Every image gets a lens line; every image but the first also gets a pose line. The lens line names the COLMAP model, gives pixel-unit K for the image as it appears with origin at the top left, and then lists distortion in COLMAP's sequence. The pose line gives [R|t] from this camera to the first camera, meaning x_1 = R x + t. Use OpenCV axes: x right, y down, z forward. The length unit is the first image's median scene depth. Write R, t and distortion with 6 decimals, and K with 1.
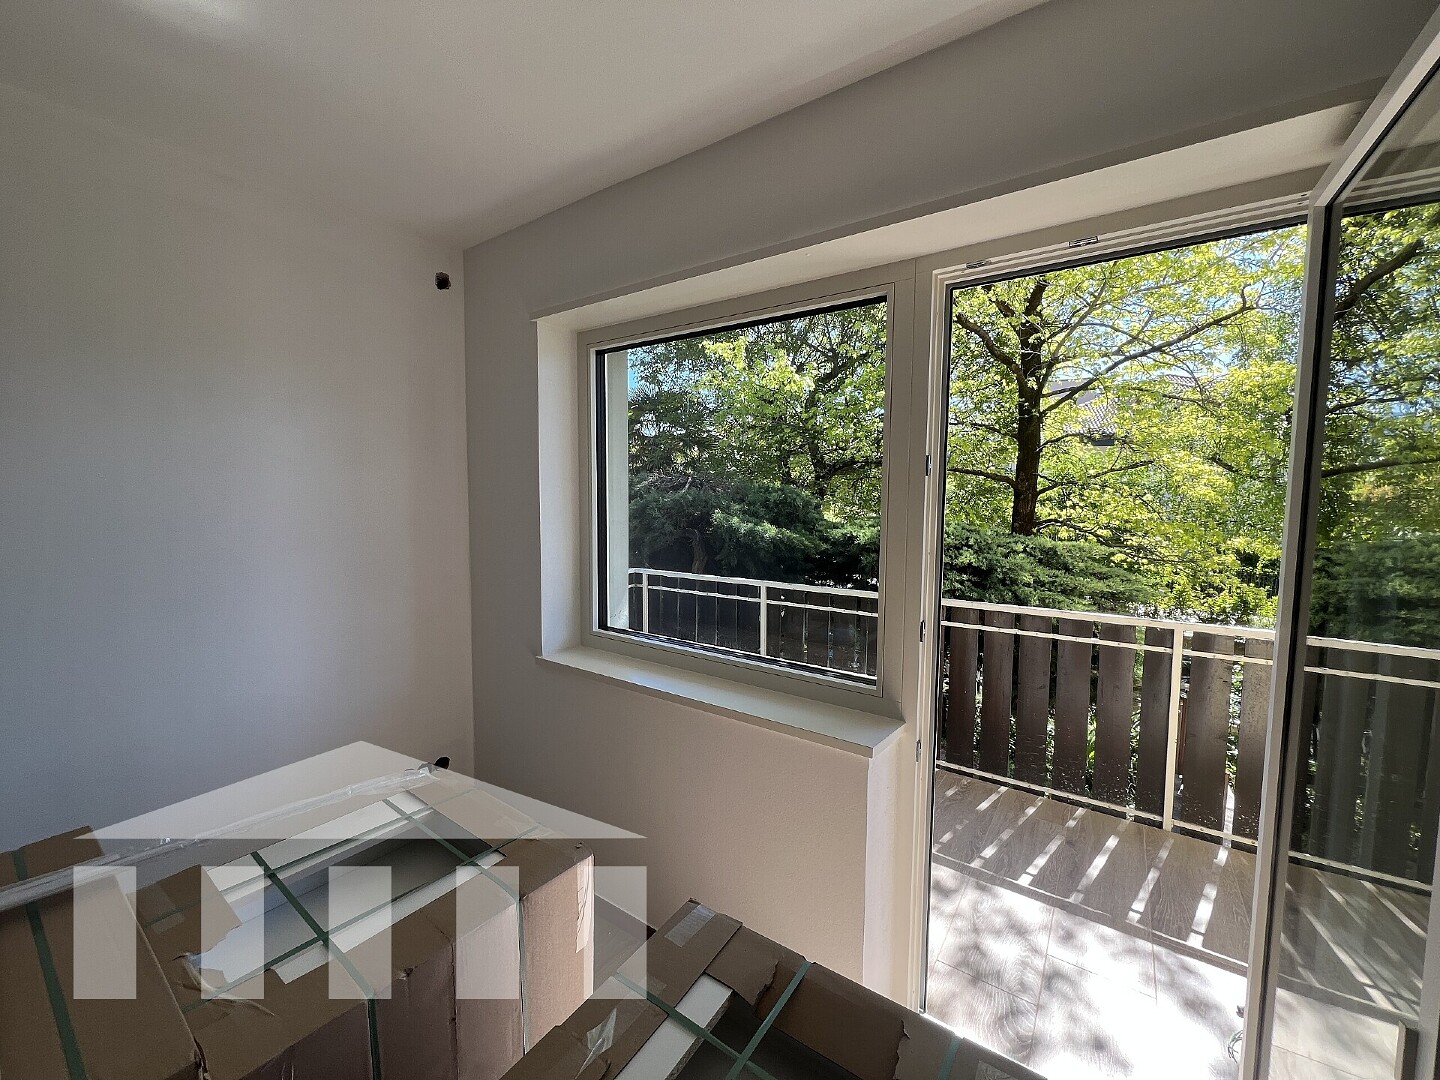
lens RADIAL K [[574.9, 0, 714.0], [0, 574.9, 535.1], [0, 0, 1]] dist [-0.000811, -0.000250]
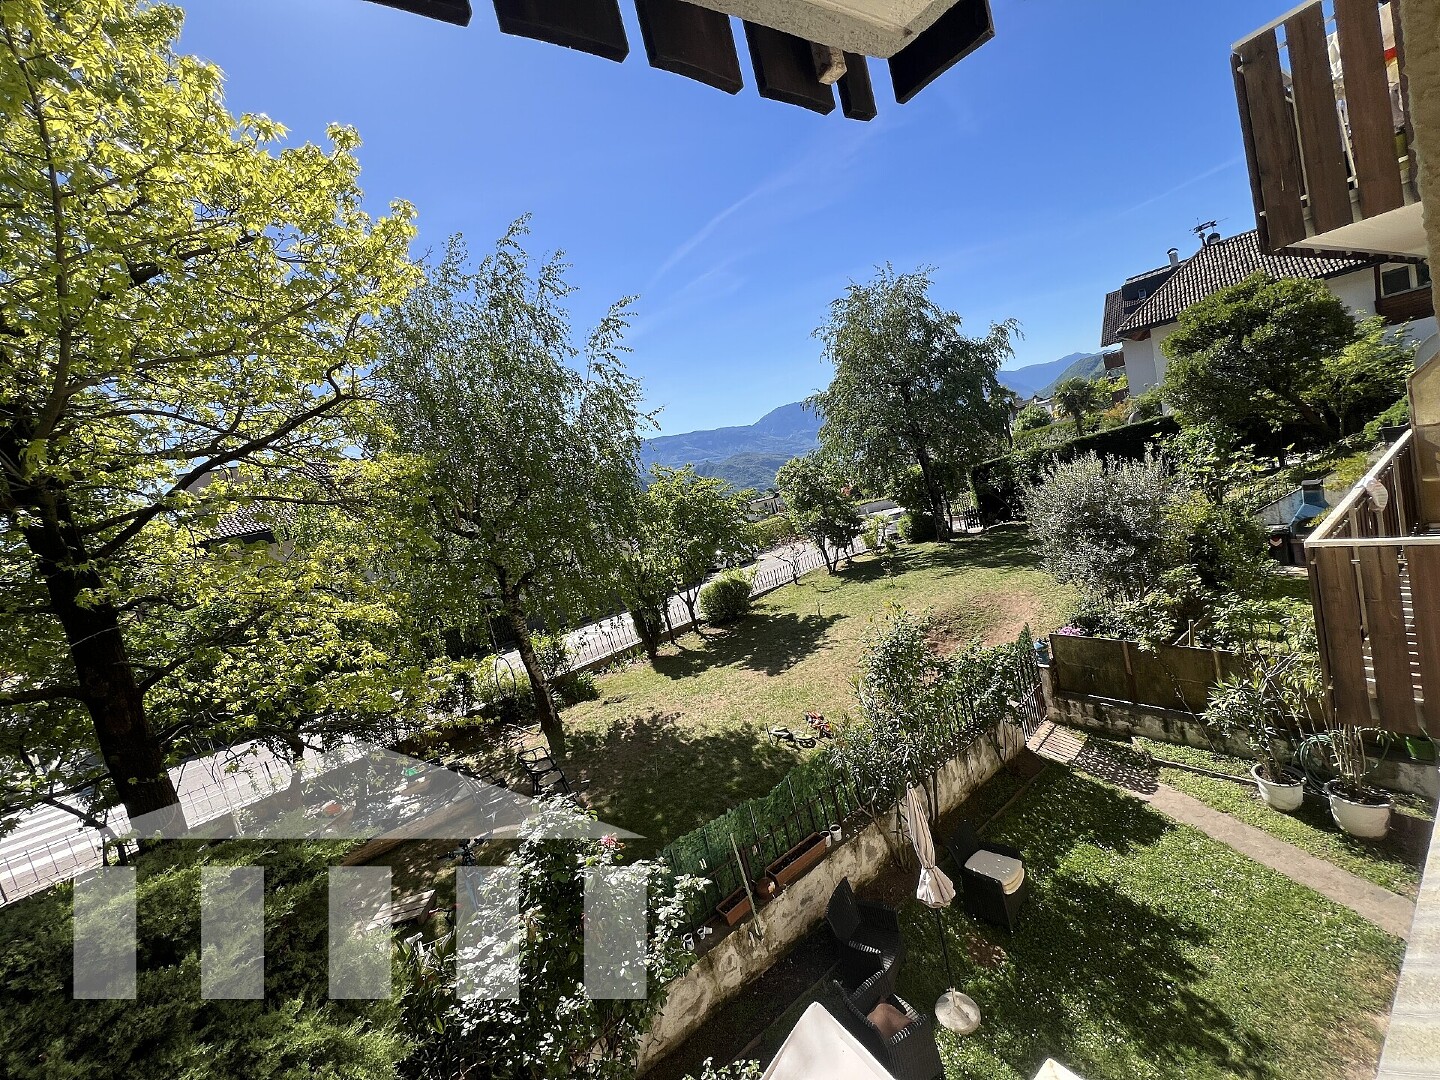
lens RADIAL K [[574.9, 0, 716.1], [0, 574.9, 534.2], [0, 0, 1]] dist [-0.000811, -0.000250]
pose [[0.330832, -0.184333, 0.925512, 0.325979], [0.305183, 0.948935, 0.079908, -0.120677], [-0.892980, 0.256014, 0.370193, 0.289794]]
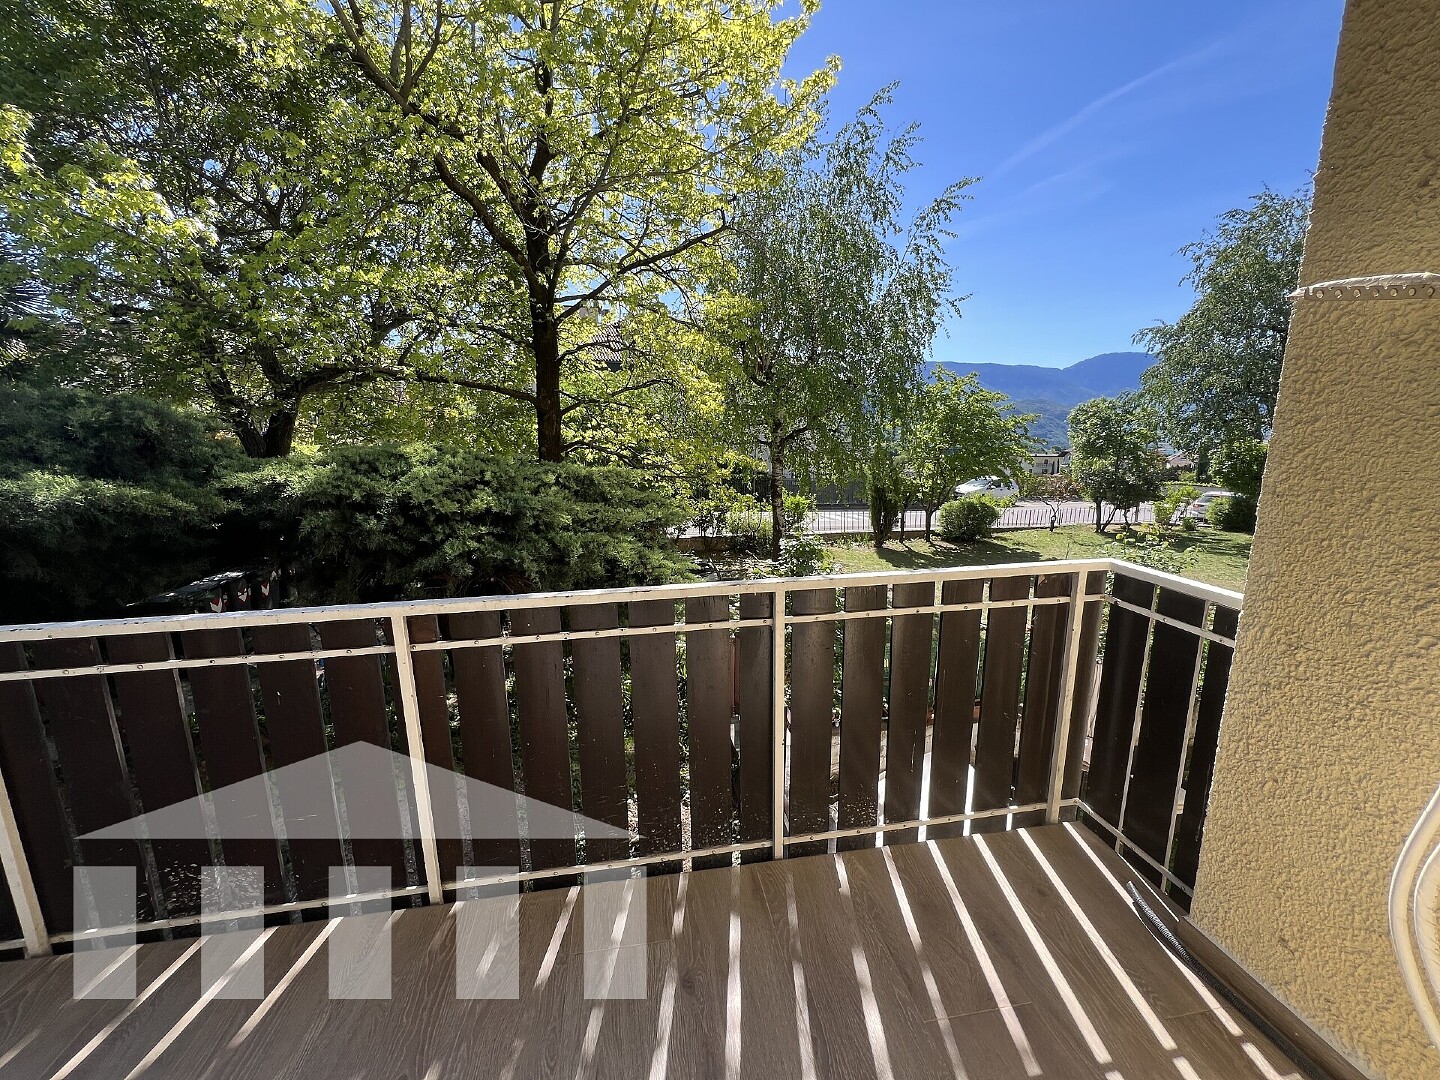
lens RADIAL K [[574.9, 0, 715.8], [0, 574.9, 534.3], [0, 0, 1]] dist [-0.000811, -0.000250]
pose [[0.714547, -0.150080, 0.683300, 0.121030], [0.065759, 0.986802, 0.147976, -0.003334], [-0.696490, -0.060803, 0.714986, 0.231430]]
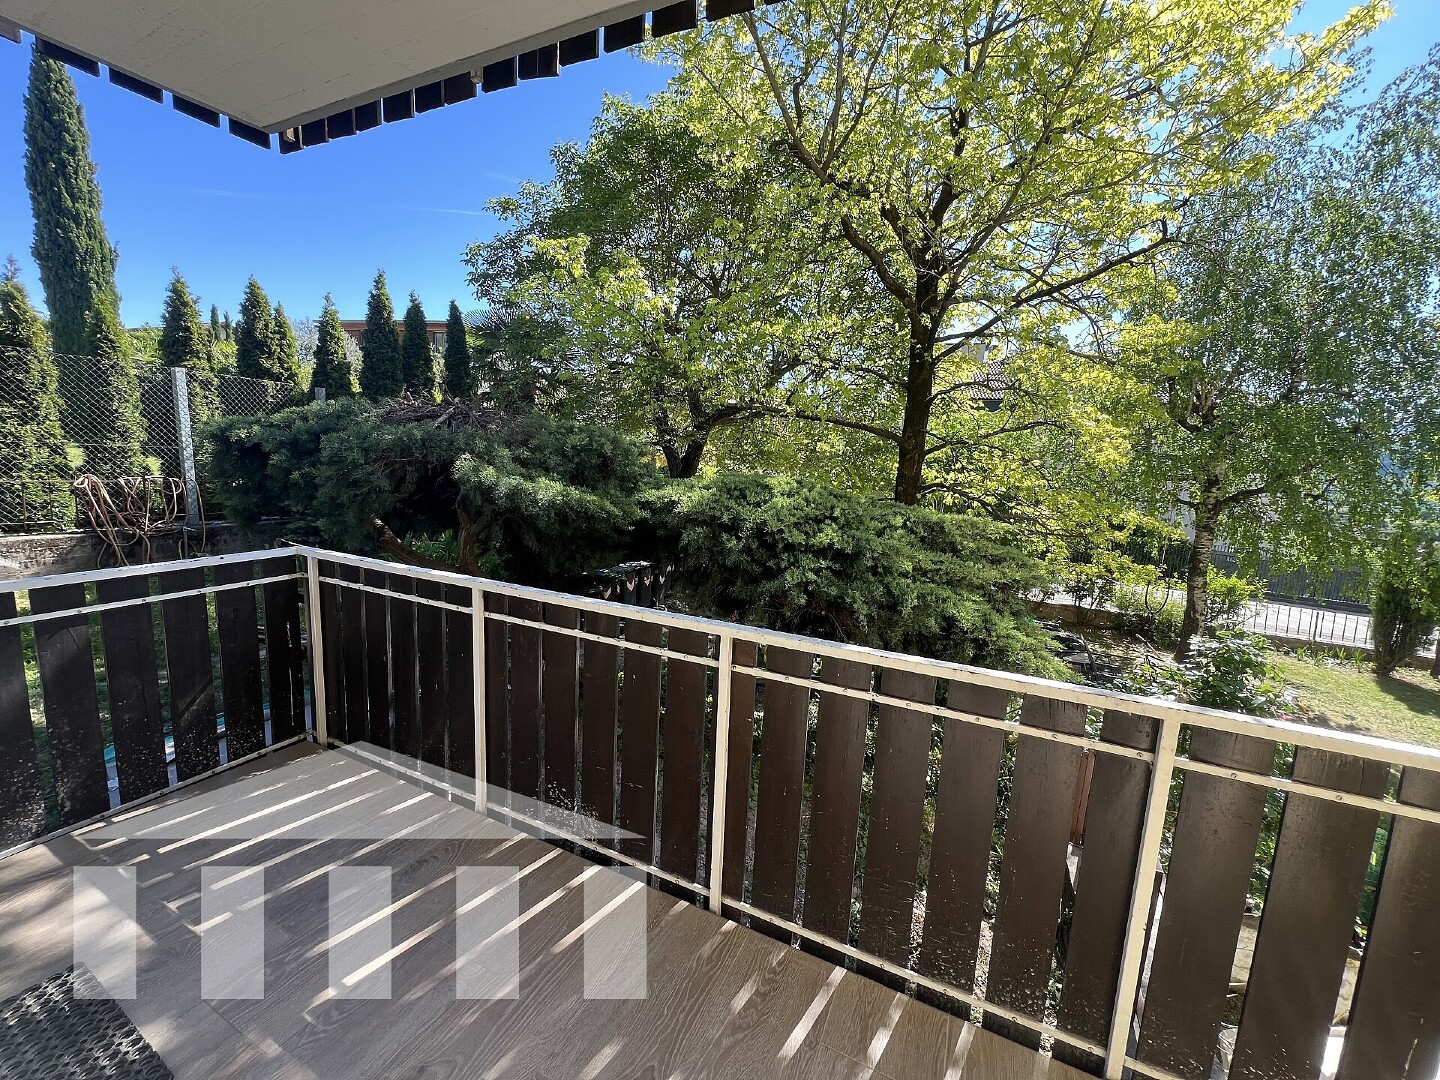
lens RADIAL K [[574.9, 0, 715.9], [0, 574.9, 534.3], [0, 0, 1]] dist [-0.000811, -0.000250]
pose [[0.985563, 0.014775, 0.168664, 0.136121], [-0.027828, 0.996773, 0.075290, -0.009195], [-0.167007, -0.078897, 0.982794, 0.240340]]
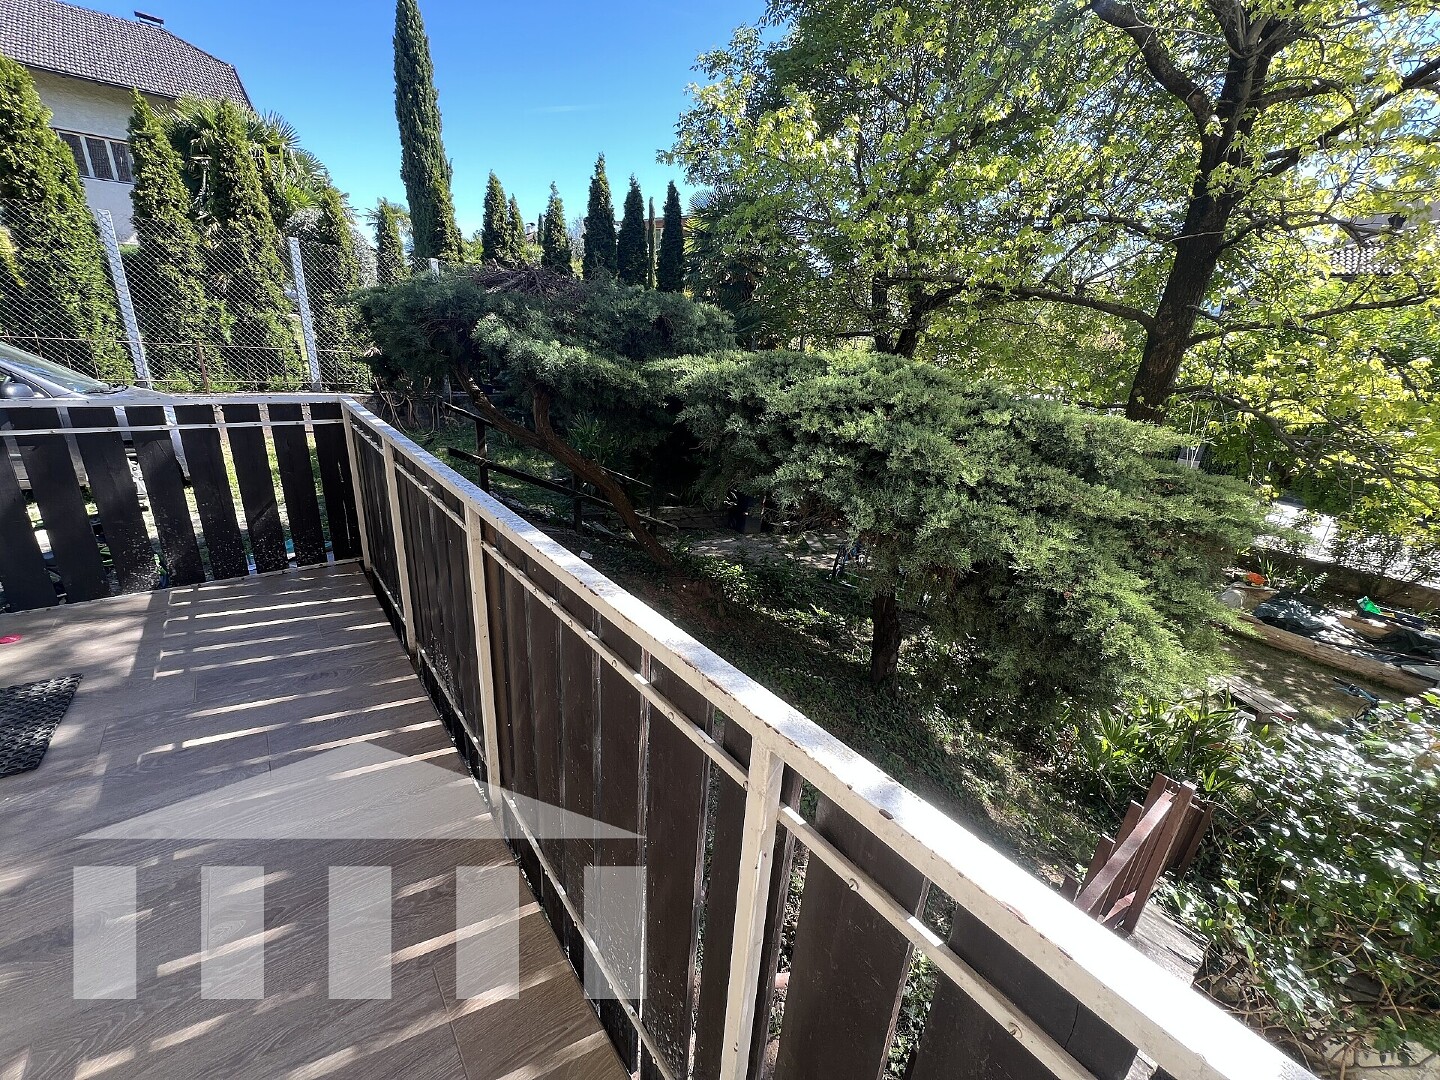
lens RADIAL K [[574.9, 0, 716.9], [0, 574.9, 534.9], [0, 0, 1]] dist [-0.000811, -0.000250]
pose [[0.959068, 0.140047, -0.246122, 0.341810], [-0.074045, 0.962931, 0.259388, 0.005015], [0.273325, -0.230546, 0.933885, 0.316886]]
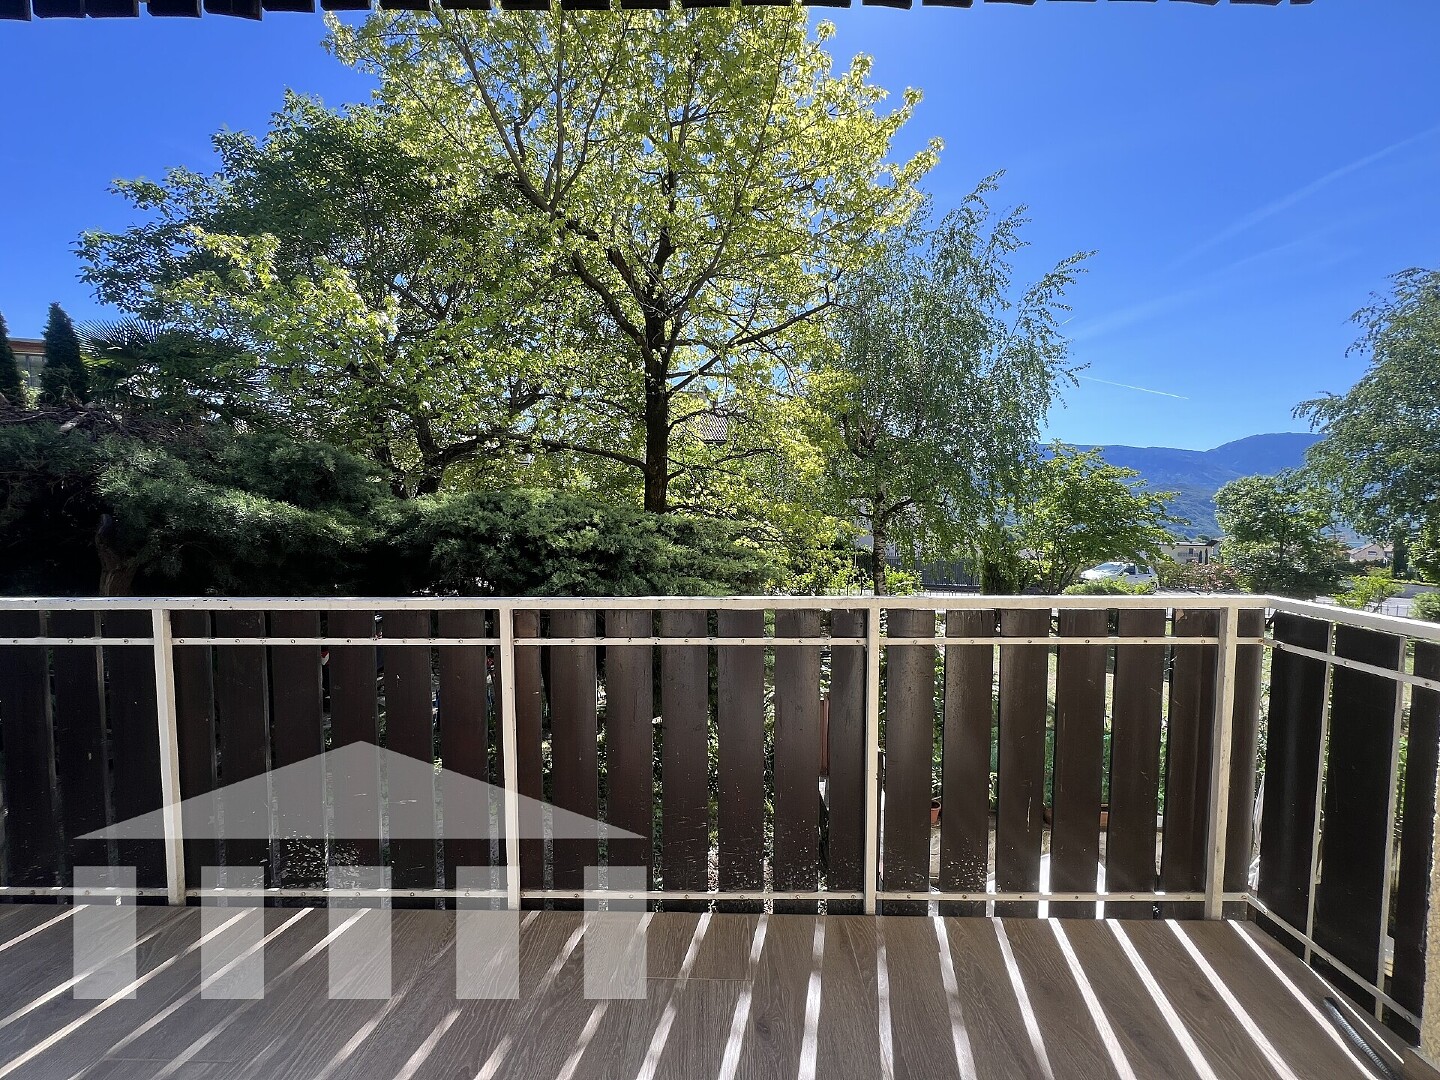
lens RADIAL K [[574.9, 0, 715.4], [0, 574.9, 534.6], [0, 0, 1]] dist [-0.000811, -0.000250]
pose [[0.825466, -0.036861, 0.563247, 0.118627], [0.043308, 0.999060, 0.001913, 0.029011], [-0.562788, 0.022814, 0.826287, 0.226648]]
